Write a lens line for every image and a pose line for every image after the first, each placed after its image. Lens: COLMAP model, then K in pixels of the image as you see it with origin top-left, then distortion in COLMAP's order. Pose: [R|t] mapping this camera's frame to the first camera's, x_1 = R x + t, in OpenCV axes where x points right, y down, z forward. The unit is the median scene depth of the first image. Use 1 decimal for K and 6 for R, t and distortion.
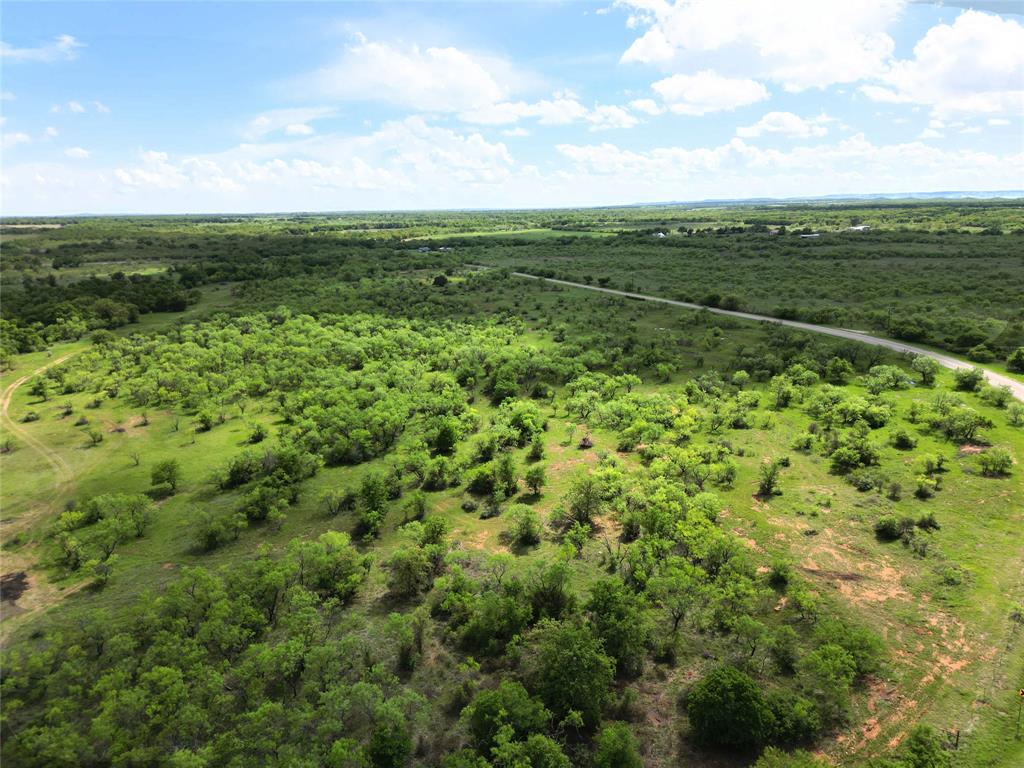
lens RADIAL K [[711.2, 0, 511.5], [0, 711.2, 390.6], [0, 0, 1]] dist [0.040364, -0.037894]
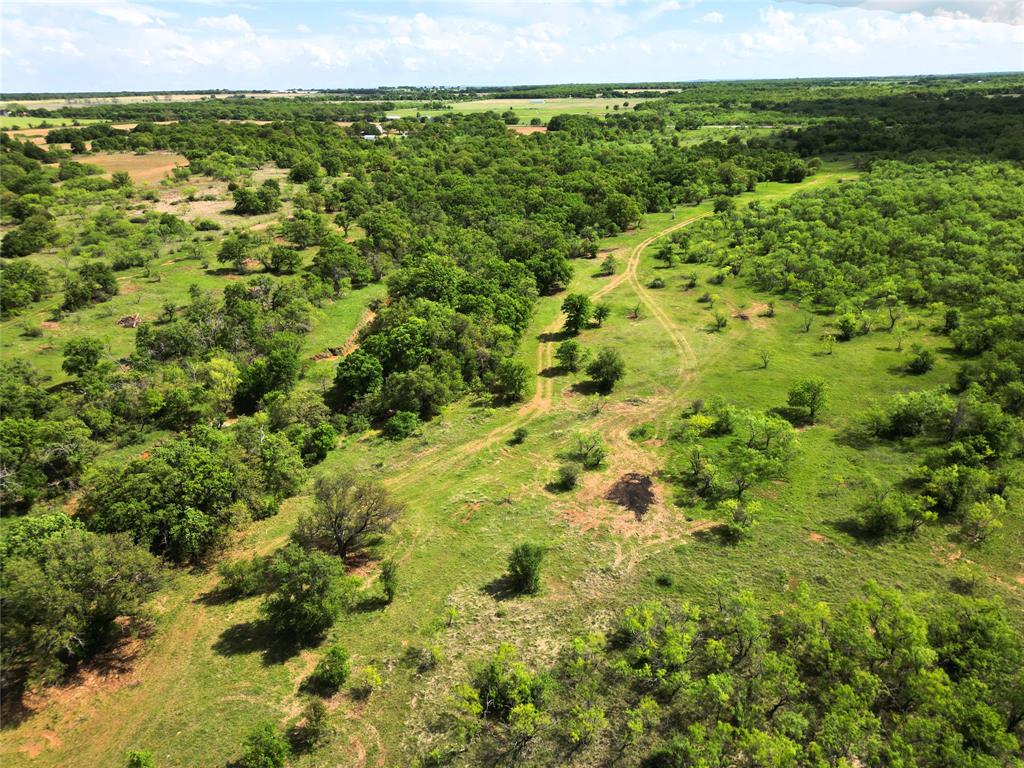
lens RADIAL K [[711.2, 0, 516.3], [0, 711.2, 386.3], [0, 0, 1]] dist [0.040364, -0.037894]
pose [[0.730108, 0.266771, -0.629107, -0.138653], [-0.161611, 0.961939, 0.220351, -0.008371], [0.663946, -0.059209, 0.745433, 0.126010]]
